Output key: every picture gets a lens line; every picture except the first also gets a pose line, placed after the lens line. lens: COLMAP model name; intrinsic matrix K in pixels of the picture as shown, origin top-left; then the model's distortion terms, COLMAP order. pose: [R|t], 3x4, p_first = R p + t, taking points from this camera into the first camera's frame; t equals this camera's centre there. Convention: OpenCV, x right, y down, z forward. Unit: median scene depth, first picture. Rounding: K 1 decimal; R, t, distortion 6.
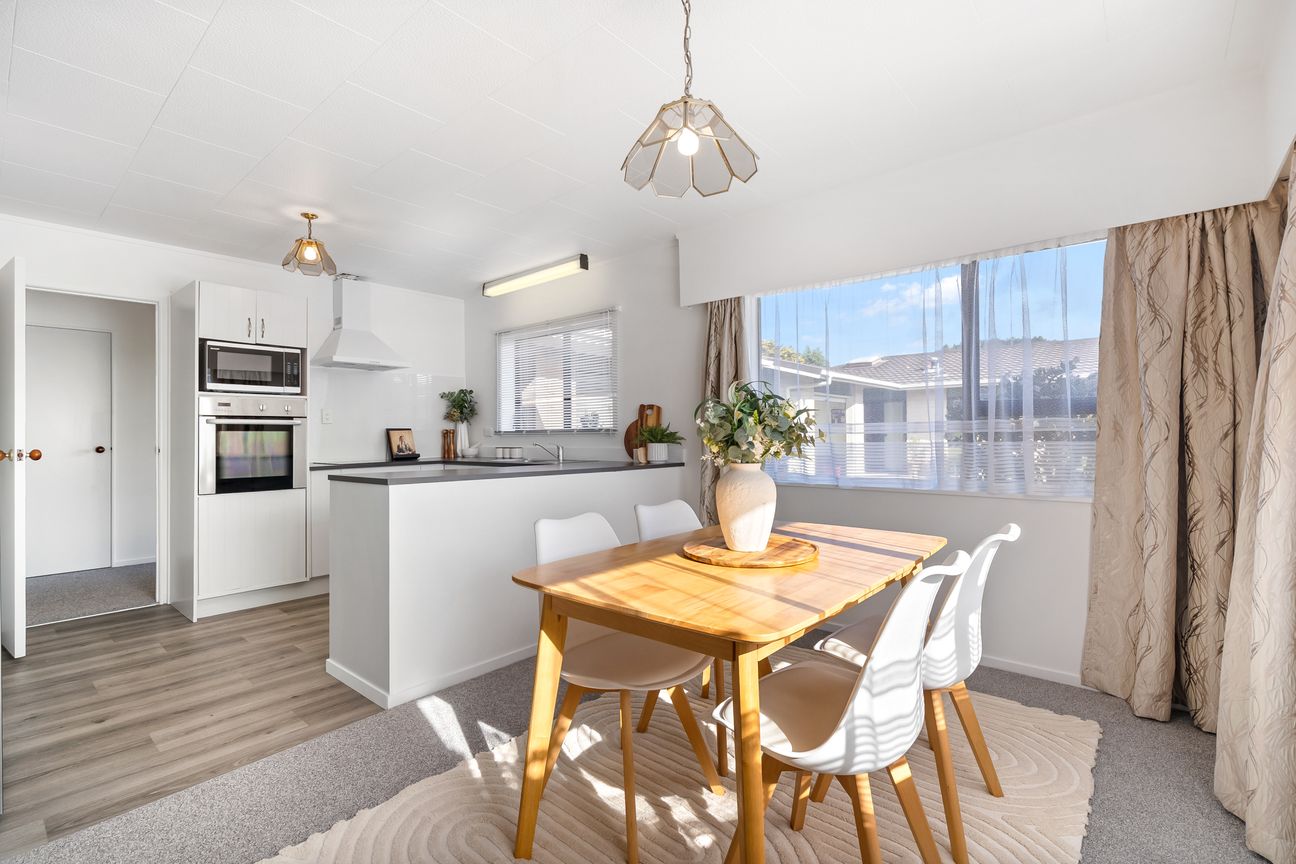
lens RADIAL K [[598.9, 0, 645.7], [0, 598.9, 430.4], [0, 0, 1]] dist [0.003316, 0.000889]
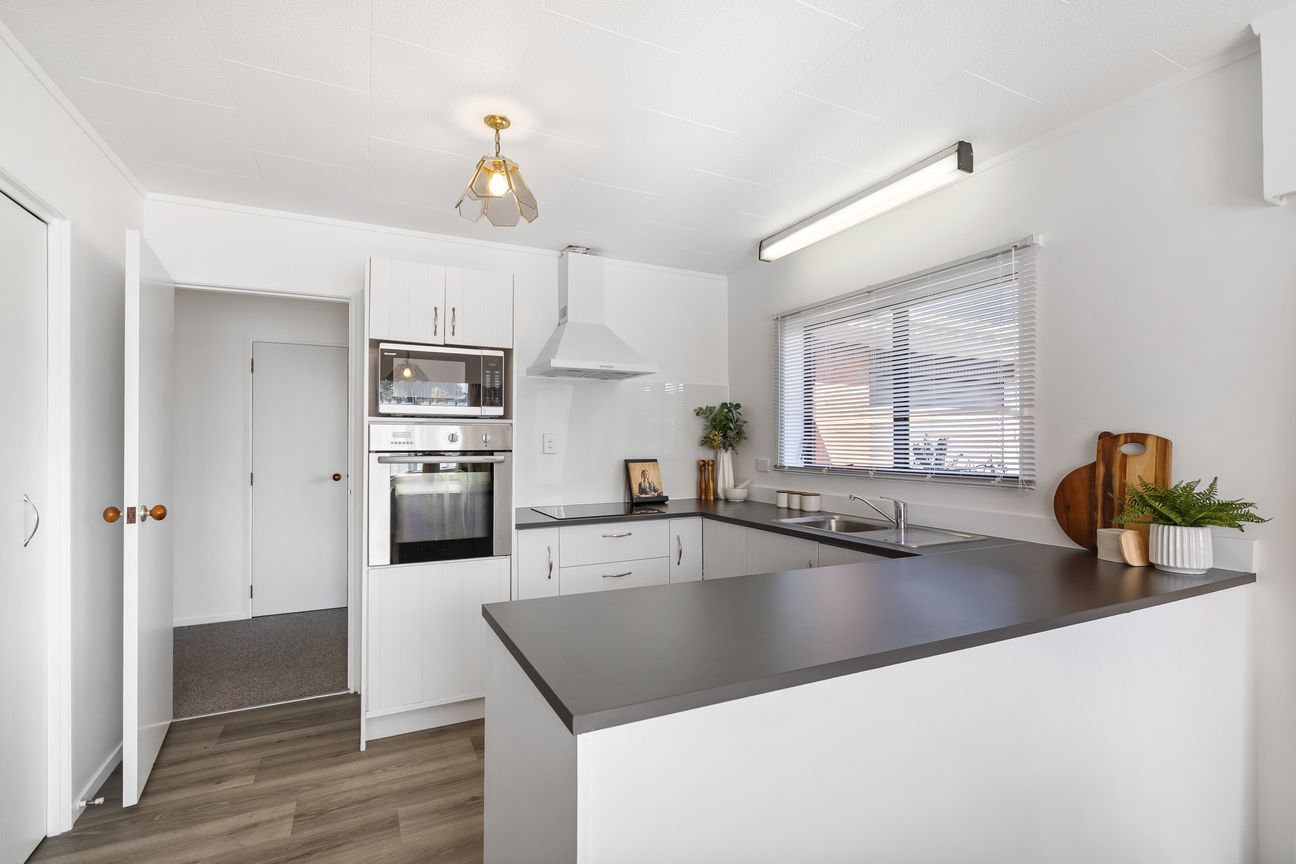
lens RADIAL K [[598.9, 0, 649.6], [0, 598.9, 435.9], [0, 0, 1]] dist [0.003316, 0.000889]
pose [[0.924408, 0.004485, -0.381378, -0.157299], [-0.004931, 0.999988, -0.000193, -0.037828], [0.381373, 0.002059, 0.924419, 0.415964]]
